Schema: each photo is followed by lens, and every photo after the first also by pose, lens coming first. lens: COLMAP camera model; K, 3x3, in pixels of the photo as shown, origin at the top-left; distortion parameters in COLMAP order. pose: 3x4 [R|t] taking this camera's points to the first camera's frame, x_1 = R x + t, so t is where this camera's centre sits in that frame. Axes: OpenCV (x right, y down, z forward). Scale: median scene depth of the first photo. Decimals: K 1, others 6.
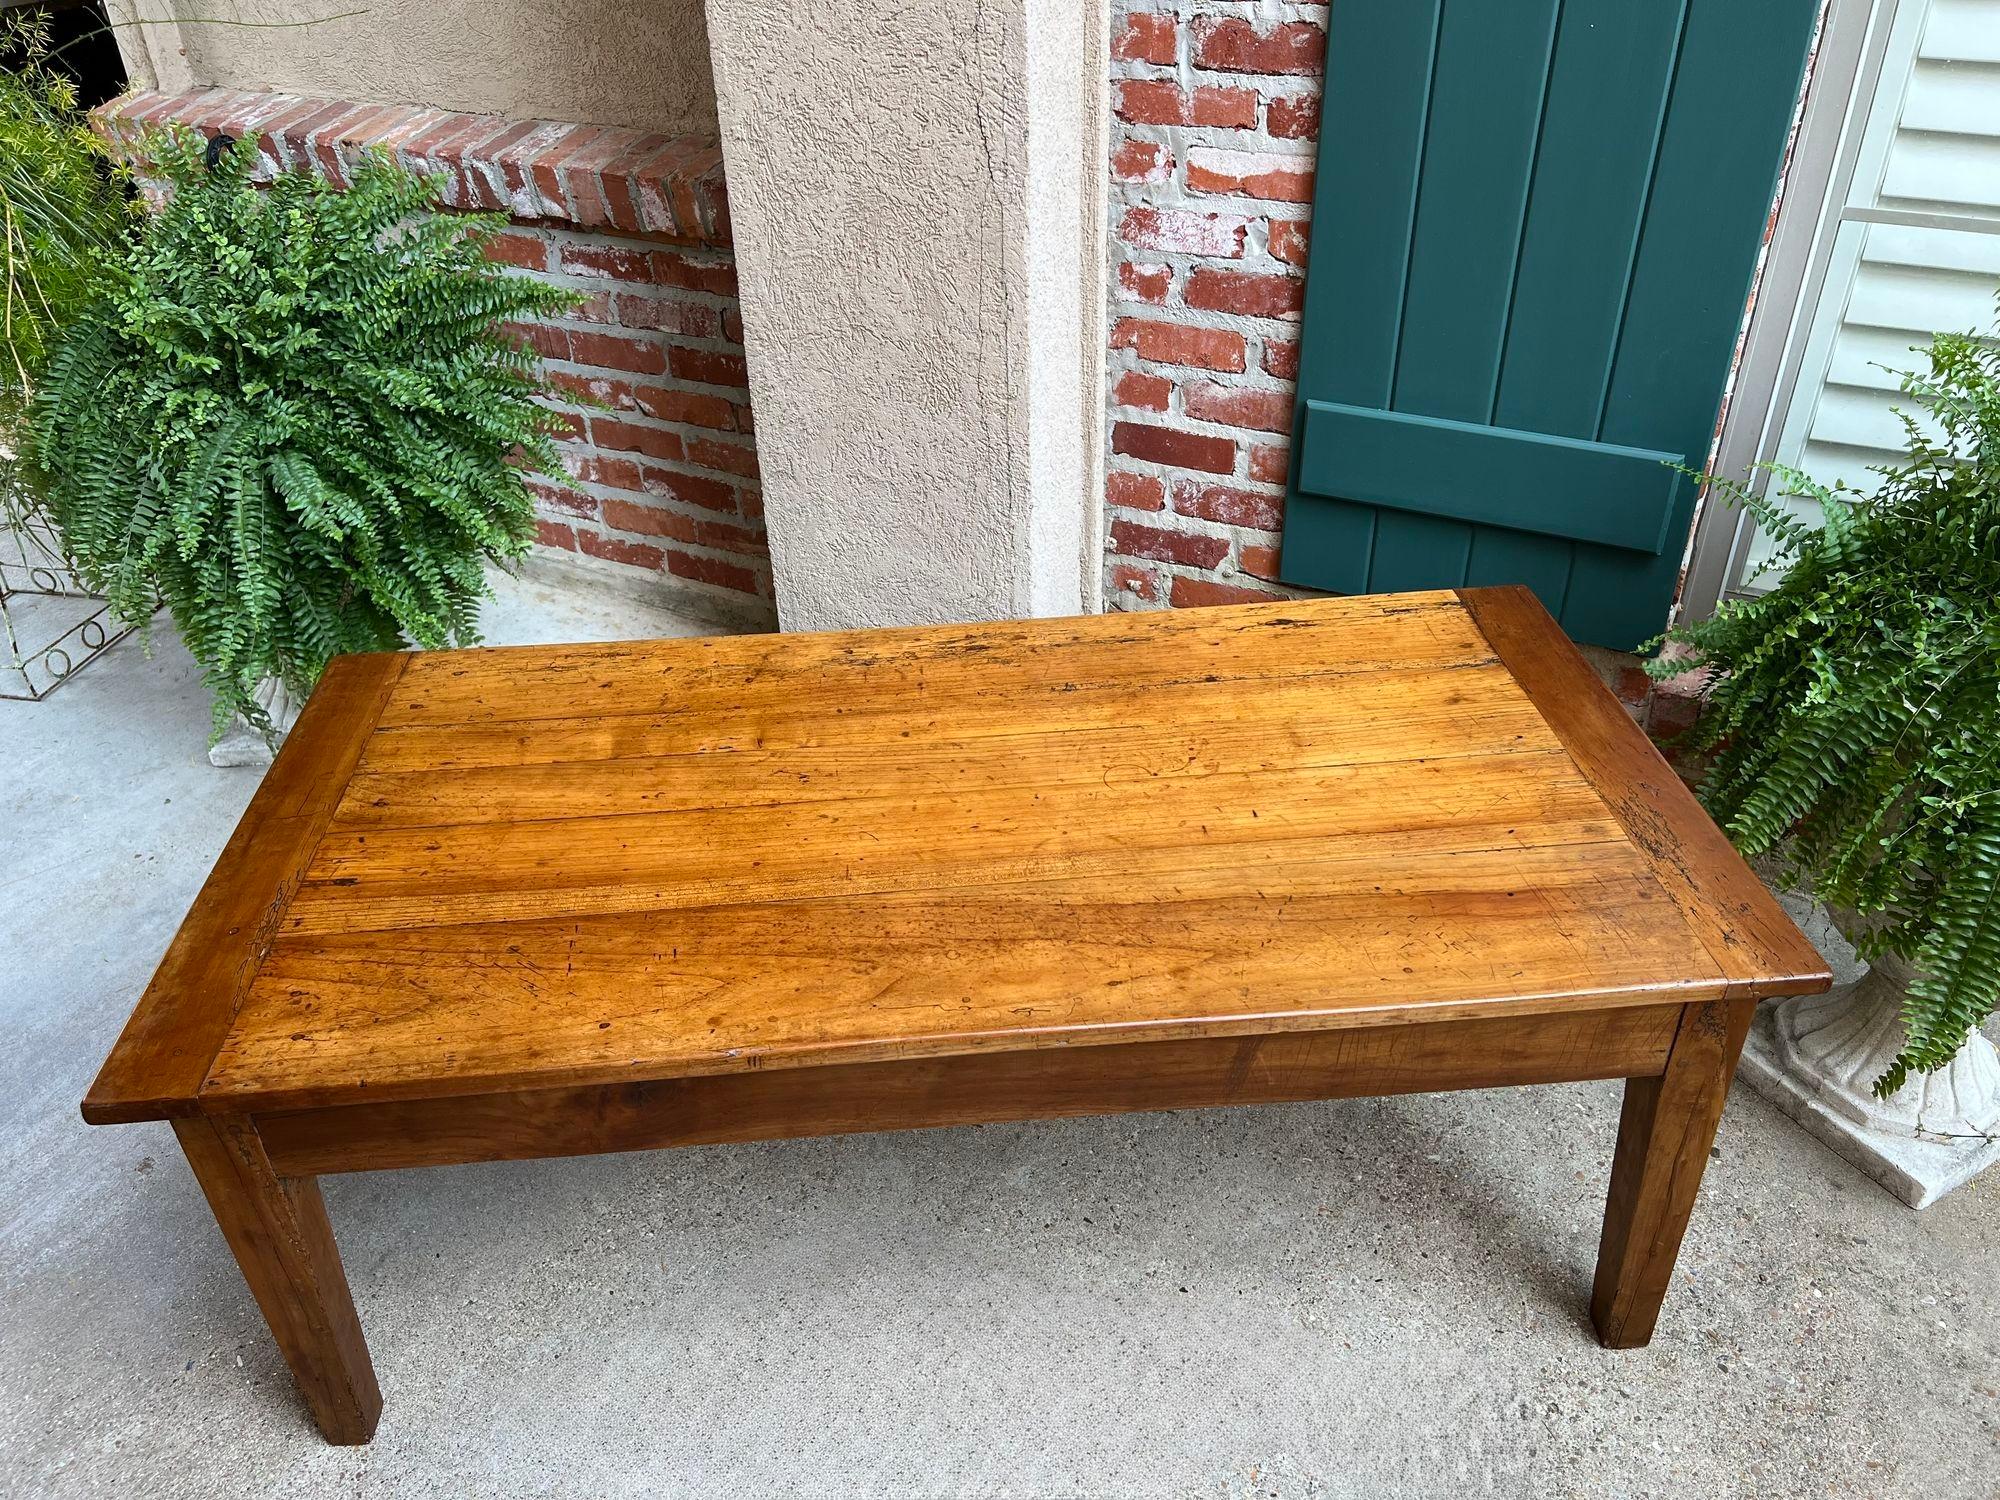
lens RADIAL K [[1516.2, 0, 994.1], [0, 1516.2, 746.5], [0, 0, 1]] dist [0.034323, -0.033160]
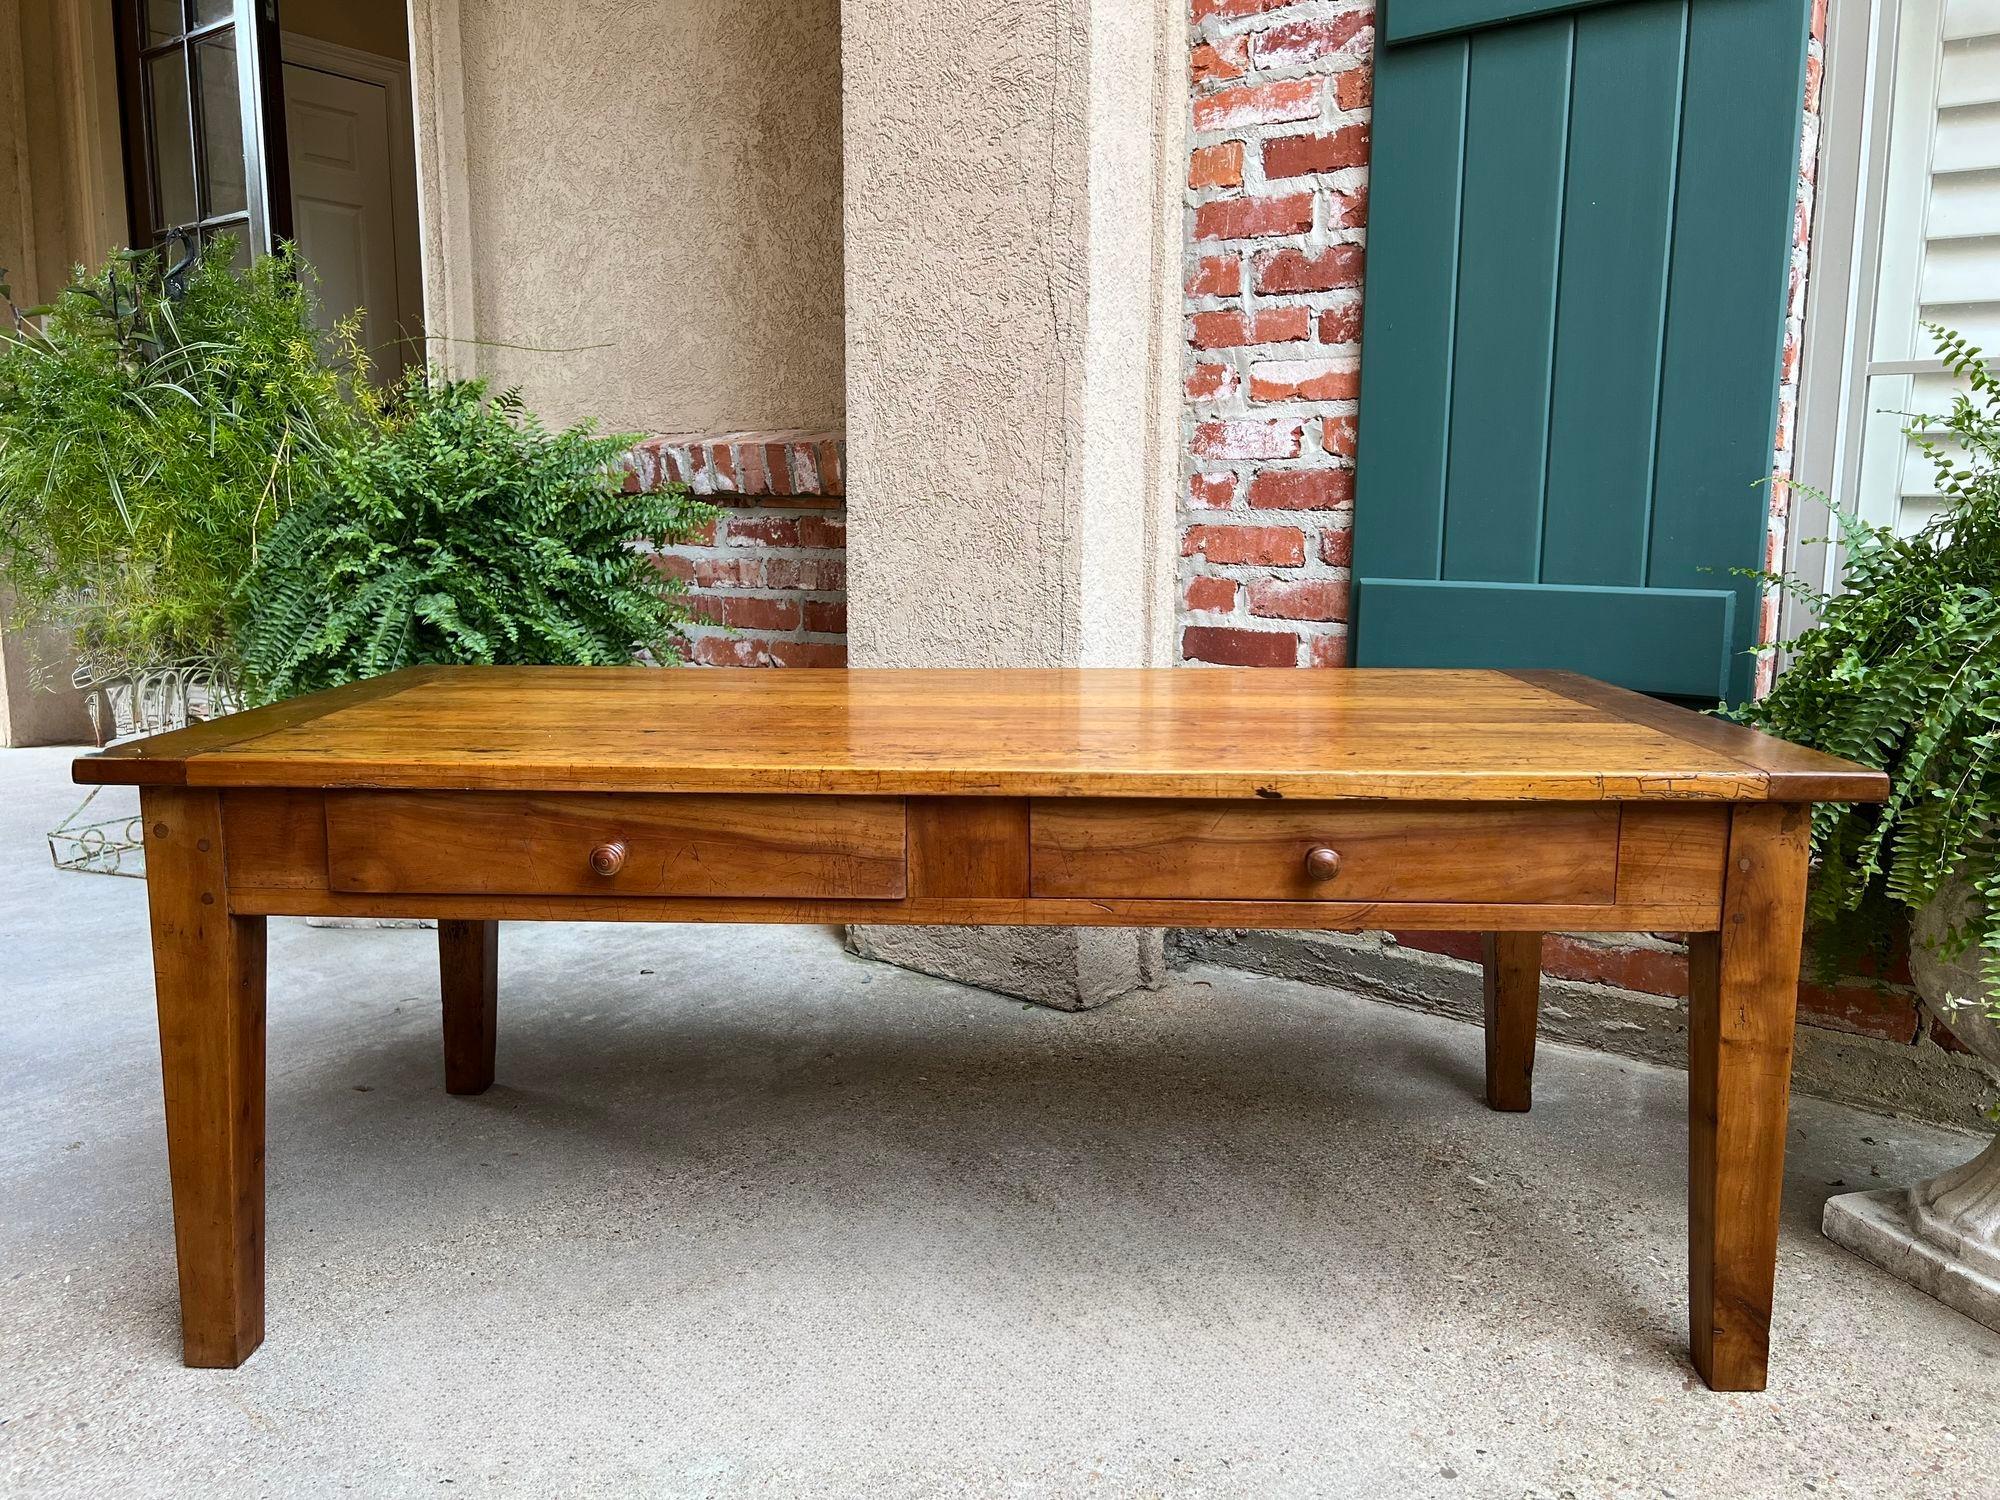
lens RADIAL K [[1504.5, 0, 996.8], [0, 1504.5, 736.4], [0, 0, 1]] dist [0.060613, -0.071874]
pose [[0.984293, 0.058211, -0.166667, 0.138630], [-0.122622, 0.904607, -0.408229, 0.314755], [0.127005, 0.422254, 0.897536, 0.093226]]
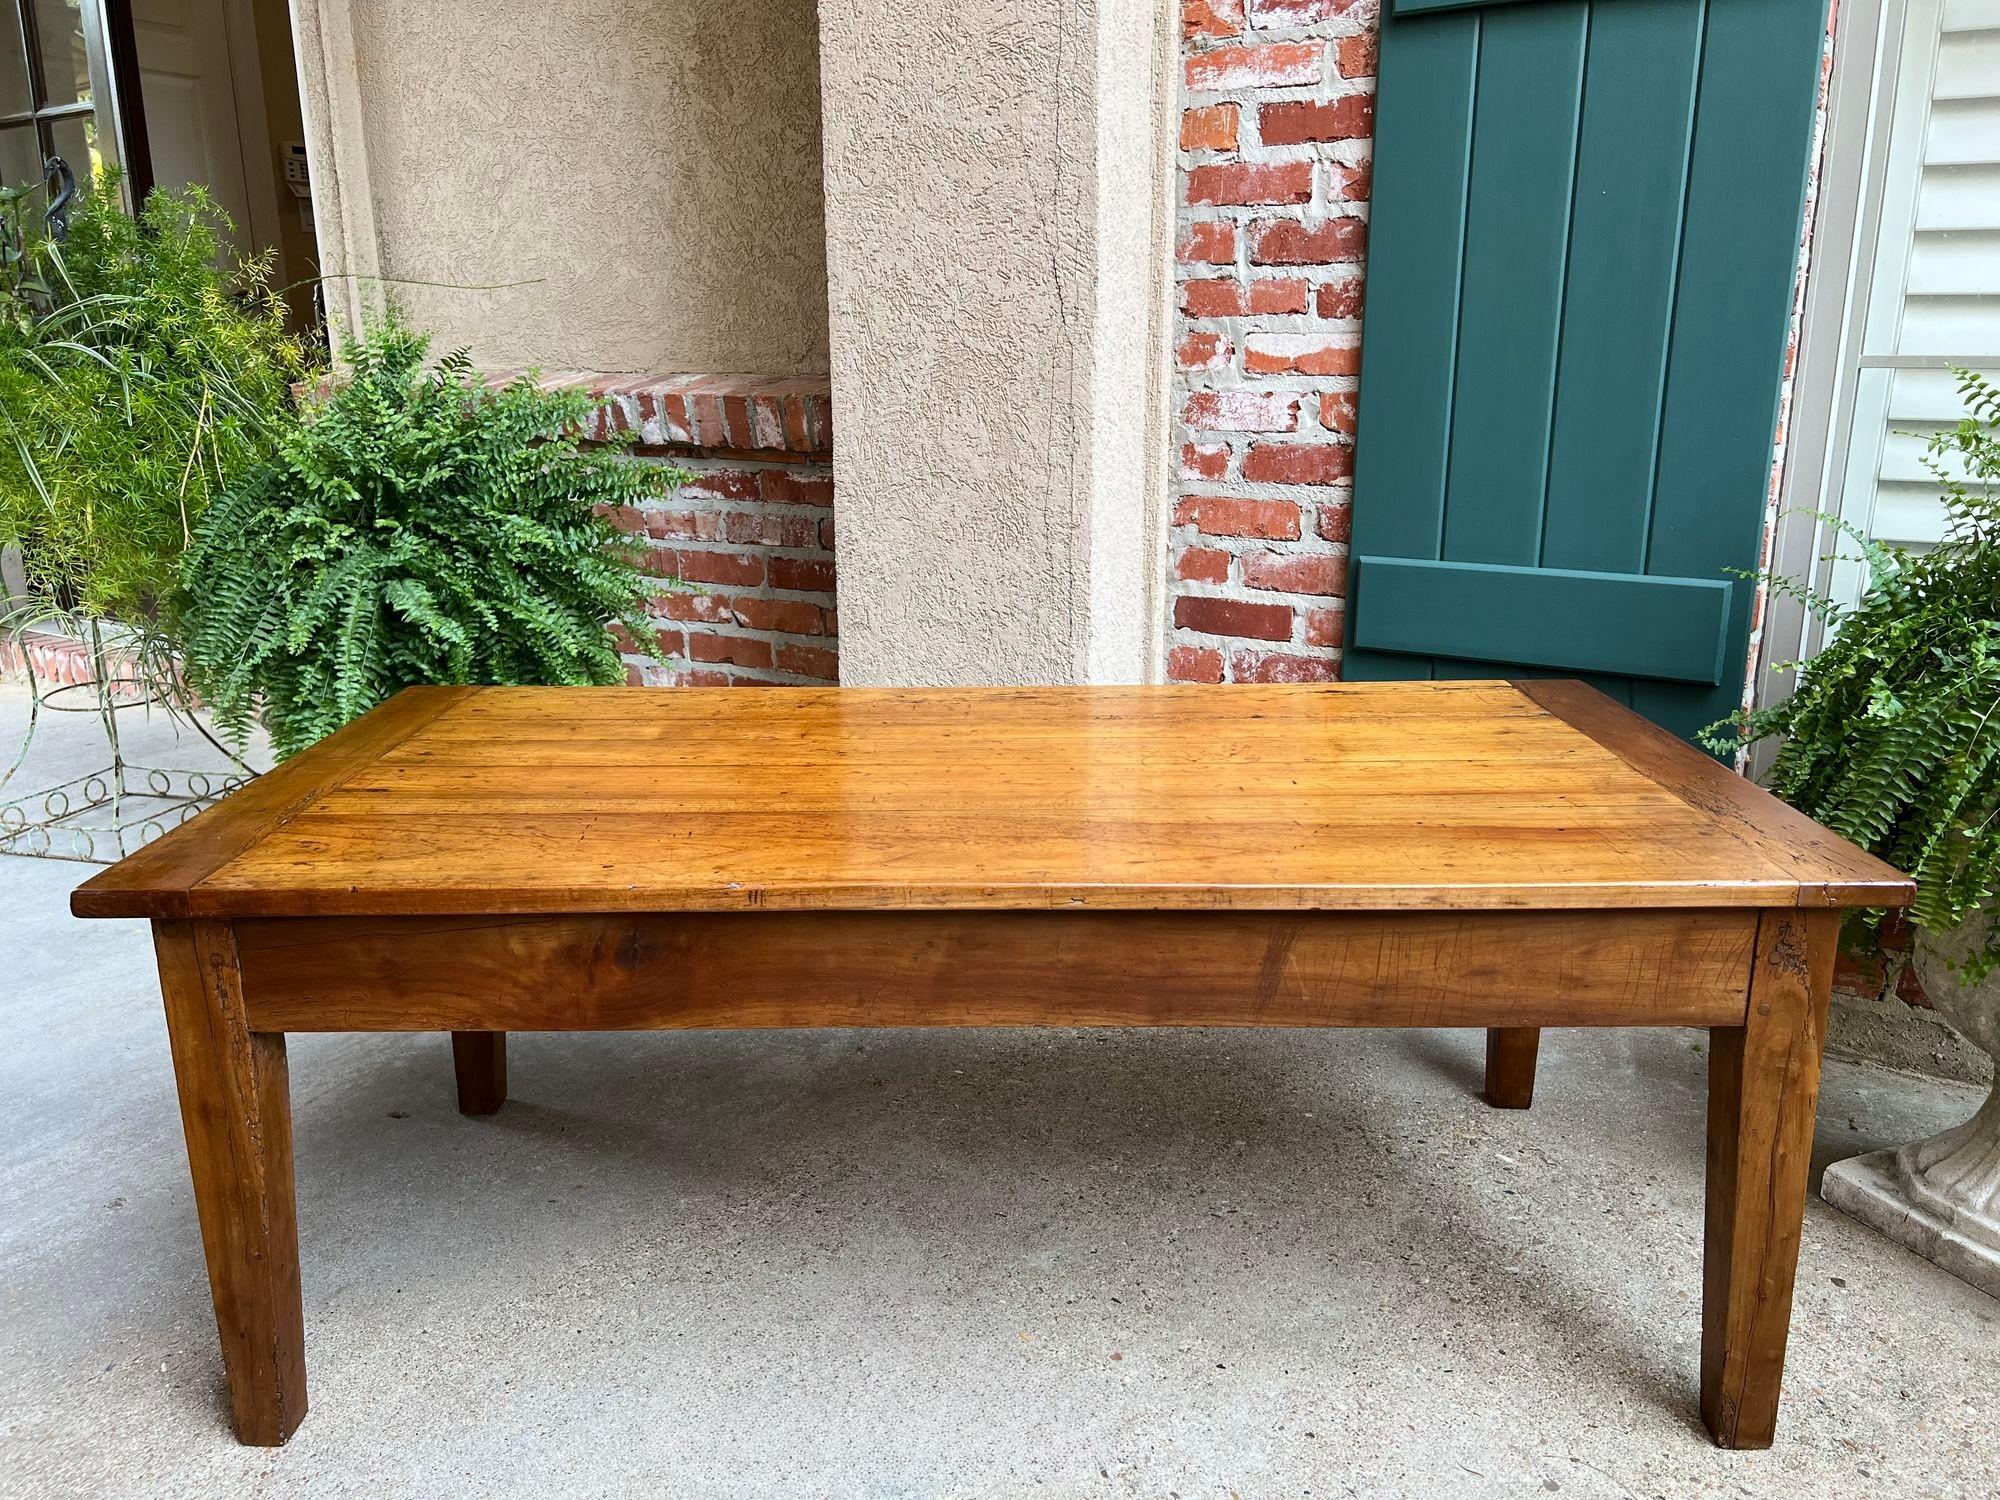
lens RADIAL K [[1508.0, 0, 997.2], [0, 1508.0, 740.5], [0, 0, 1]] dist [0.057274, -0.068863]
pose [[0.996934, 0.040469, -0.066971, 0.031621], [-0.059800, 0.946025, -0.318529, 0.236593], [0.050466, 0.321557, 0.945544, 0.042516]]
